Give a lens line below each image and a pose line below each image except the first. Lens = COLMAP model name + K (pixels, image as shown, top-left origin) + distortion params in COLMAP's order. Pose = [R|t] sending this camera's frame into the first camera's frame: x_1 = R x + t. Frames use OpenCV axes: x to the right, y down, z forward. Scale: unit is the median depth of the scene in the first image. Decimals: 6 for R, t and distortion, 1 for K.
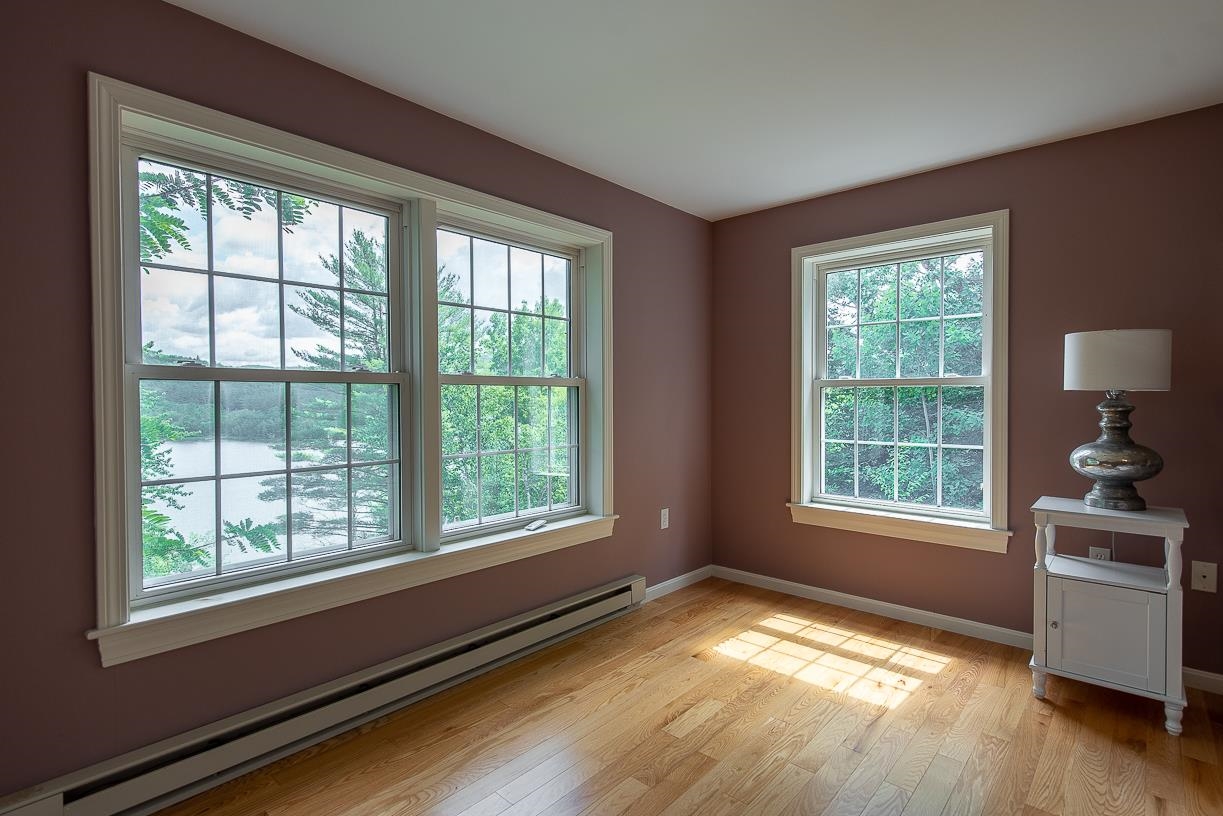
lens RADIAL K [[476.0, 0, 522.4], [0, 476.0, 403.1], [0, 0, 1]] dist [-0.012216, 0.000440]
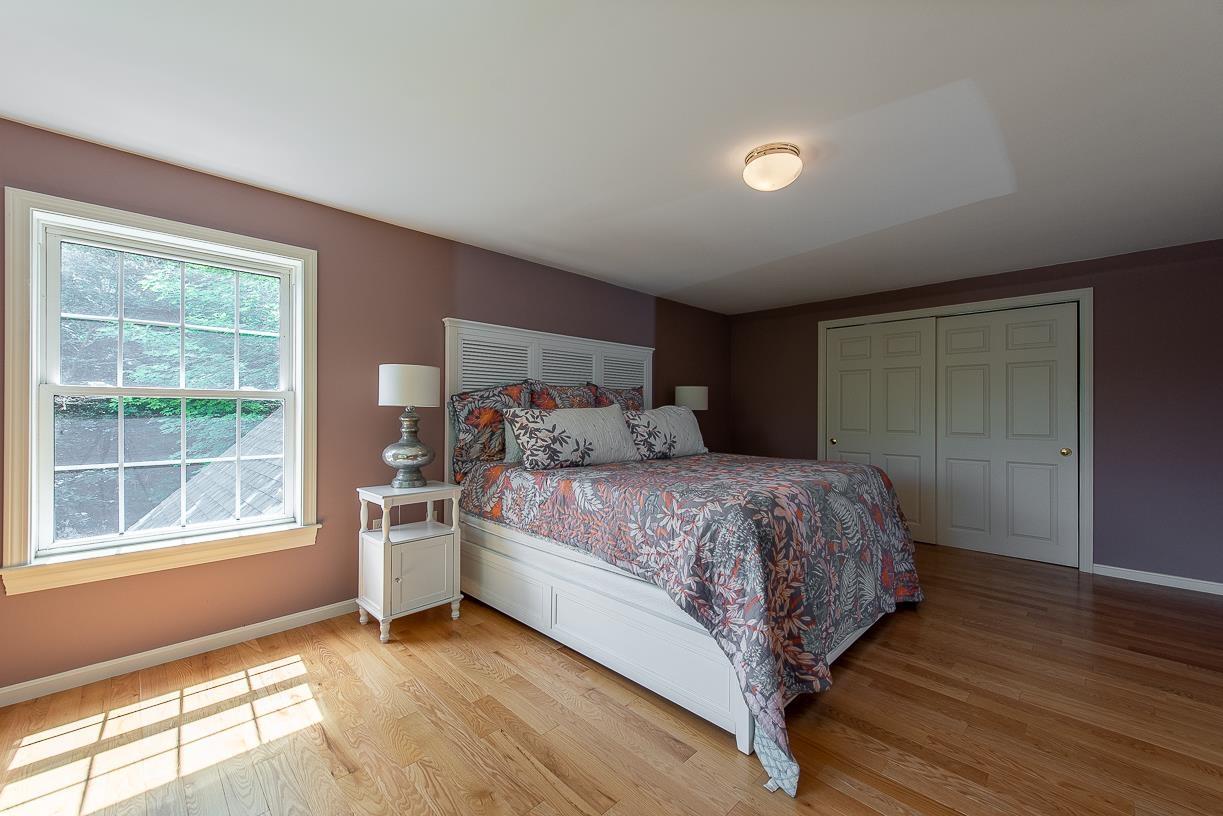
lens RADIAL K [[480.0, 0, 611.5], [0, 480.0, 408.0], [0, 0, 1]] dist [0.001522, -0.000186]
pose [[0.033681, 0.007610, 0.999404, -0.151733], [0.008442, 0.999933, -0.007899, -0.003125], [-0.999397, 0.008703, 0.033614, 0.228575]]
